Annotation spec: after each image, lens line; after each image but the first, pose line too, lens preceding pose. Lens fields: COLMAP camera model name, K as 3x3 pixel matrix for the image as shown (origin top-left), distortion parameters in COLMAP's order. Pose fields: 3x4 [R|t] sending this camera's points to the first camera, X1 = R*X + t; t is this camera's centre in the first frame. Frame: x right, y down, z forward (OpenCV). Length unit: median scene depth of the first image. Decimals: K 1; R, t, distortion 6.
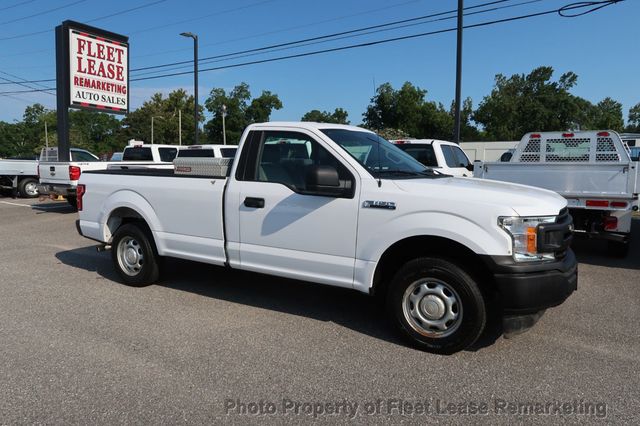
lens RADIAL K [[441.0, 0, 318.7], [0, 441.0, 212.5], [0, 0, 1]] dist [-0.024283, 0.003093]
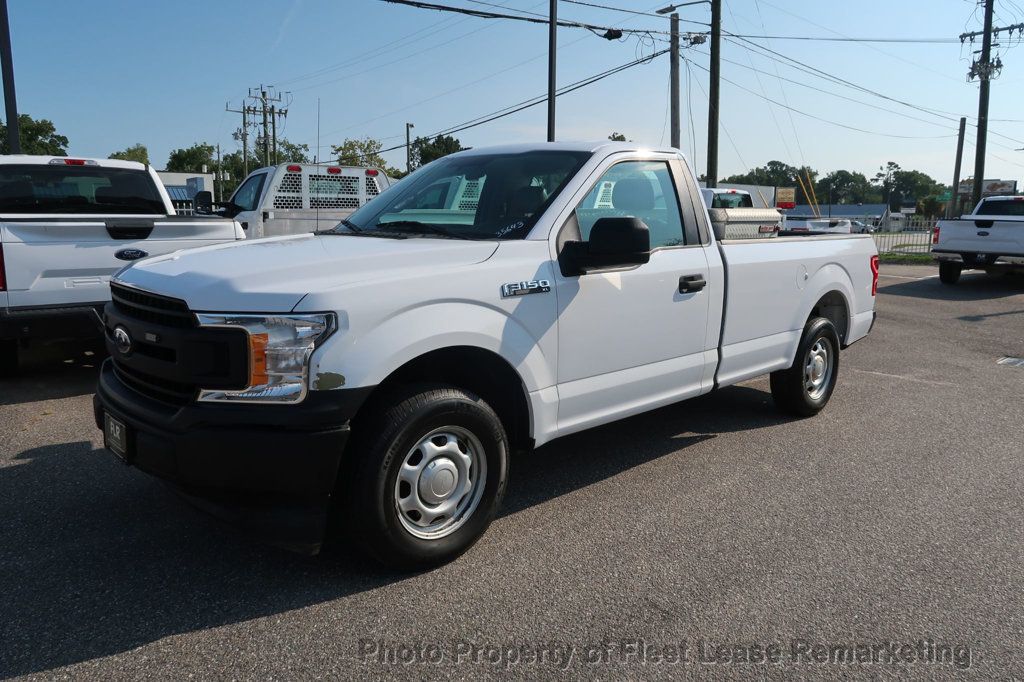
lens RADIAL K [[705.6, 0, 509.9], [0, 705.6, 340.3], [0, 0, 1]] dist [-0.024283, 0.003093]
pose [[0.292116, -0.162726, 0.942438, -0.227183], [0.090118, 0.985717, 0.142267, -0.019817], [-0.952128, 0.043373, 0.302608, 0.186865]]
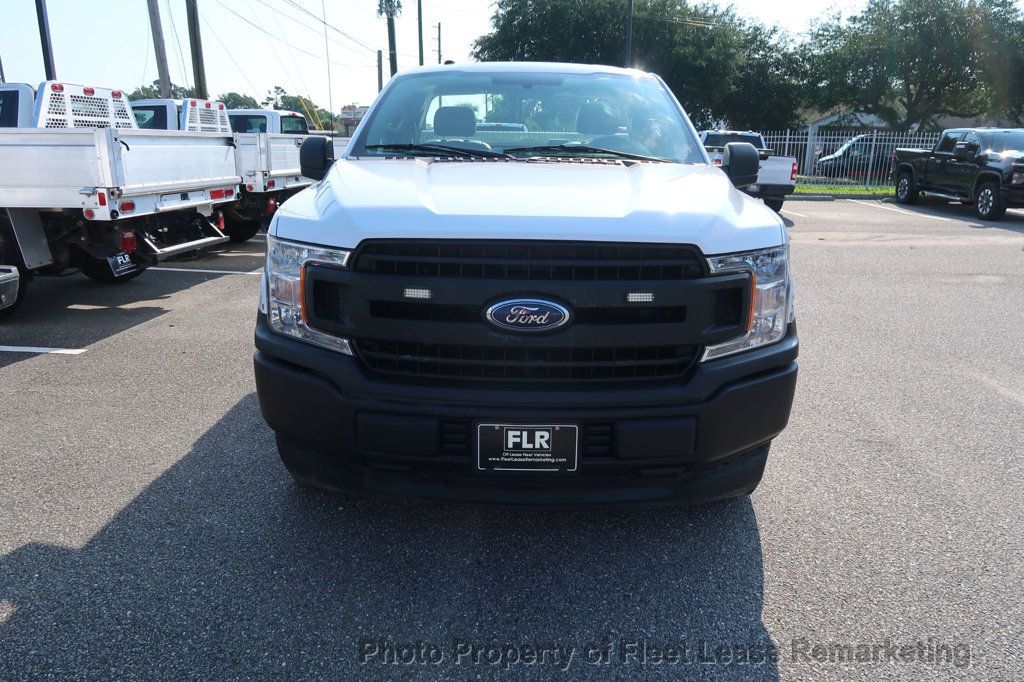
lens RADIAL K [[705.6, 0, 509.9], [0, 705.6, 340.3], [0, 0, 1]] dist [-0.024283, 0.003093]
pose [[-0.482185, -0.237956, 0.843134, -0.197382], [0.079292, 0.946601, 0.312505, -0.038460], [-0.872474, 0.217539, -0.437569, 0.383982]]
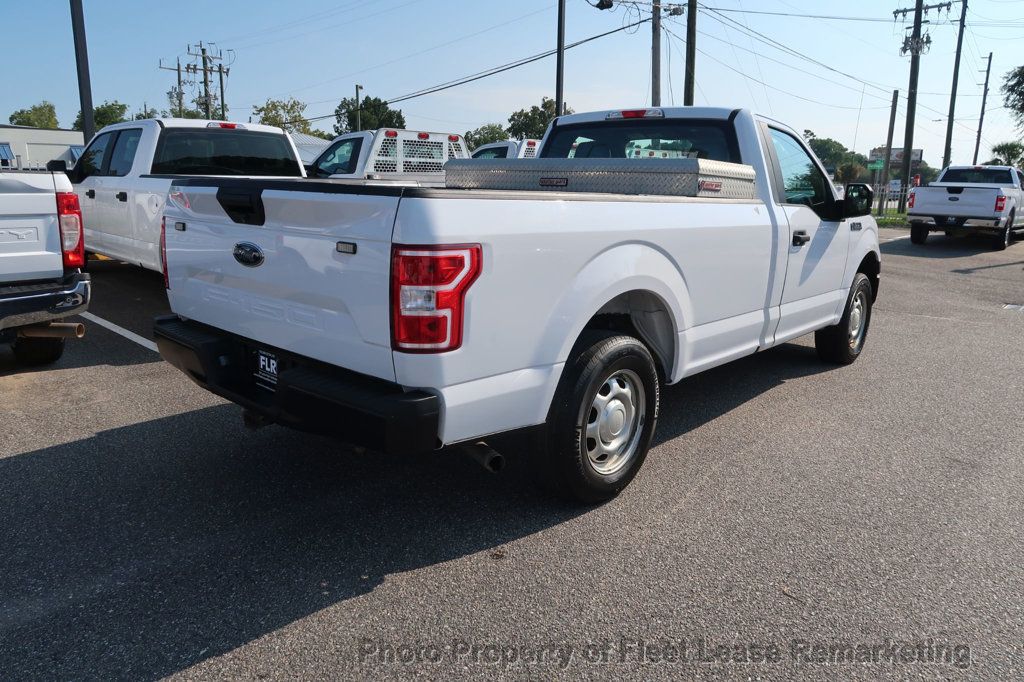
lens RADIAL K [[705.6, 0, 509.9], [0, 705.6, 340.3], [0, 0, 1]] dist [-0.024283, 0.003093]
pose [[0.190439, -0.212207, 0.958489, -0.310055], [0.087137, 0.976157, 0.198806, -0.029213], [-0.977824, 0.045660, 0.204390, 0.296351]]
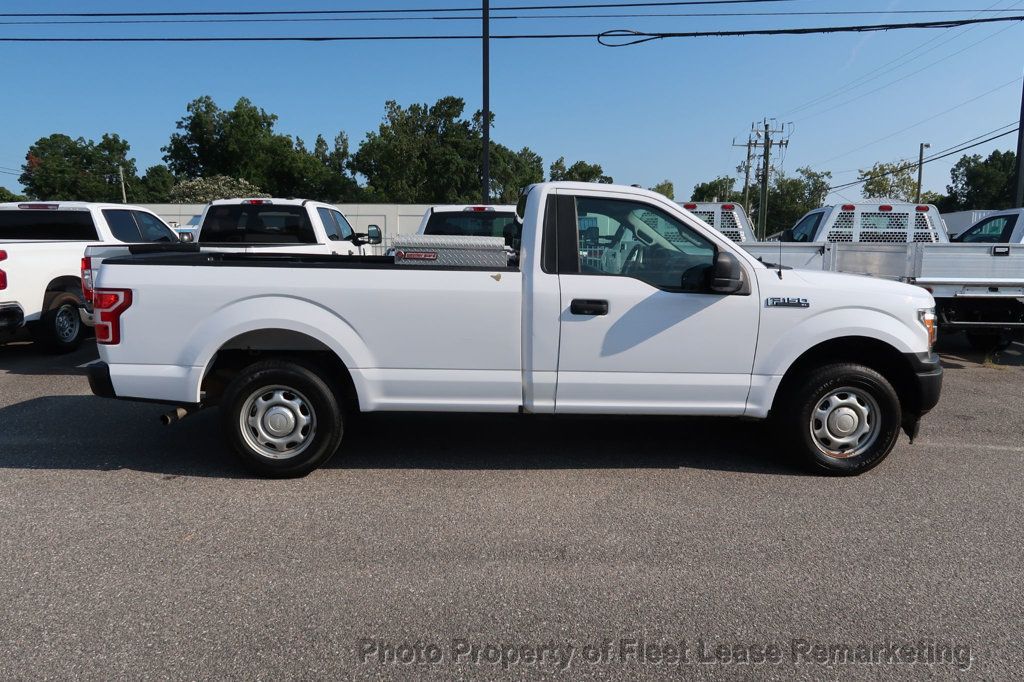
lens RADIAL K [[709.1, 0, 507.8], [0, 709.1, 339.4], [0, 0, 1]] dist [-0.033247, 0.007433]
pose [[0.841261, -0.070141, 0.536060, -0.198206], [0.051954, 0.997448, 0.048978, -0.007995], [-0.538127, -0.013352, 0.842758, 0.044185]]
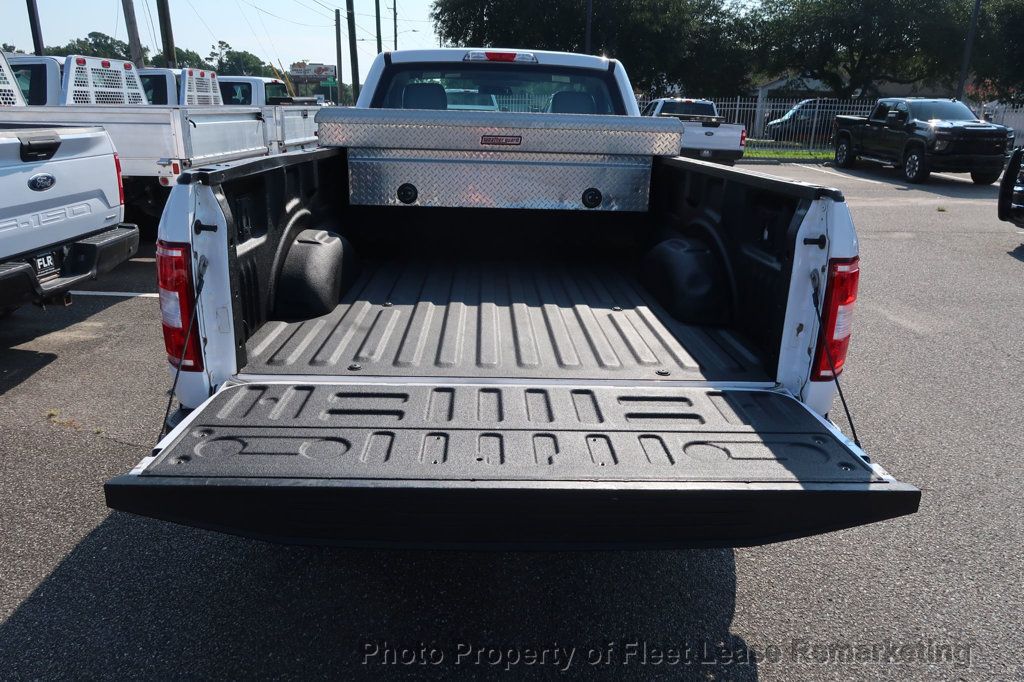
lens RADIAL K [[701.5, 0, 512.0], [0, 701.5, 341.0], [0, 0, 1]] dist [-0.011666, -0.005605]
pose [[-0.538724, -0.276858, 0.795693, -0.248097], [0.068564, 0.926921, 0.368939, -0.054037], [-0.839688, 0.253312, -0.480372, 0.440101]]
